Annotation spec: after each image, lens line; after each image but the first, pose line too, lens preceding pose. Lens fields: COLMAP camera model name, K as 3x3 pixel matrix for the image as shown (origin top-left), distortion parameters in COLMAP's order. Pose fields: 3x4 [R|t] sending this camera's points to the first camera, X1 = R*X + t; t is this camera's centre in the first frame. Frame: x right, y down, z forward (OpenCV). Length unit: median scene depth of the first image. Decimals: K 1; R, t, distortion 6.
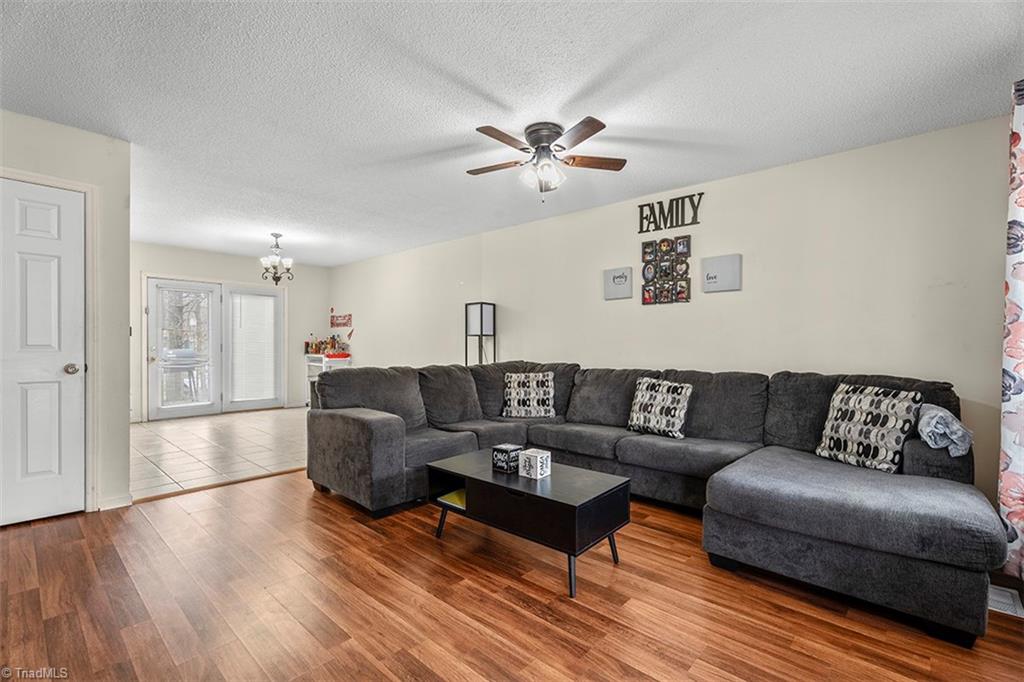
lens RADIAL K [[458.1, 0, 503.3], [0, 458.1, 348.8], [0, 0, 1]] dist [0.002745, -0.001857]
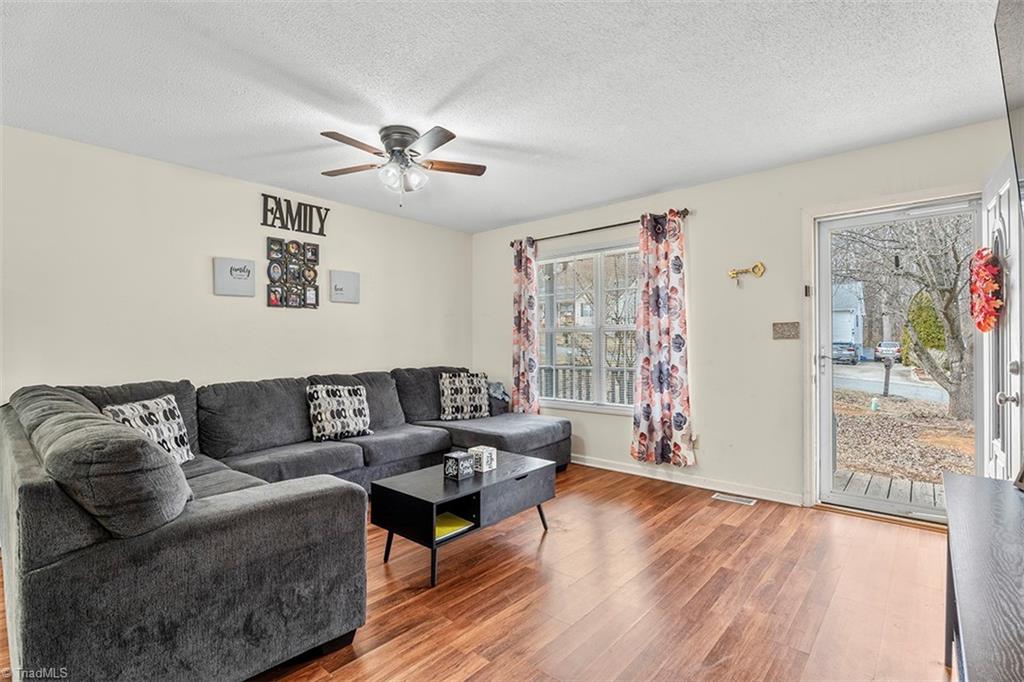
lens RADIAL K [[484.2, 0, 514.1], [0, 484.2, 340.2], [0, 0, 1]] dist [-0.012616, 0.000347]
pose [[-0.032852, -0.000864, 0.999460, -0.684201], [0.014654, 0.999892, 0.001346, -0.025861], [-0.999353, 0.014690, -0.032836, 0.580541]]
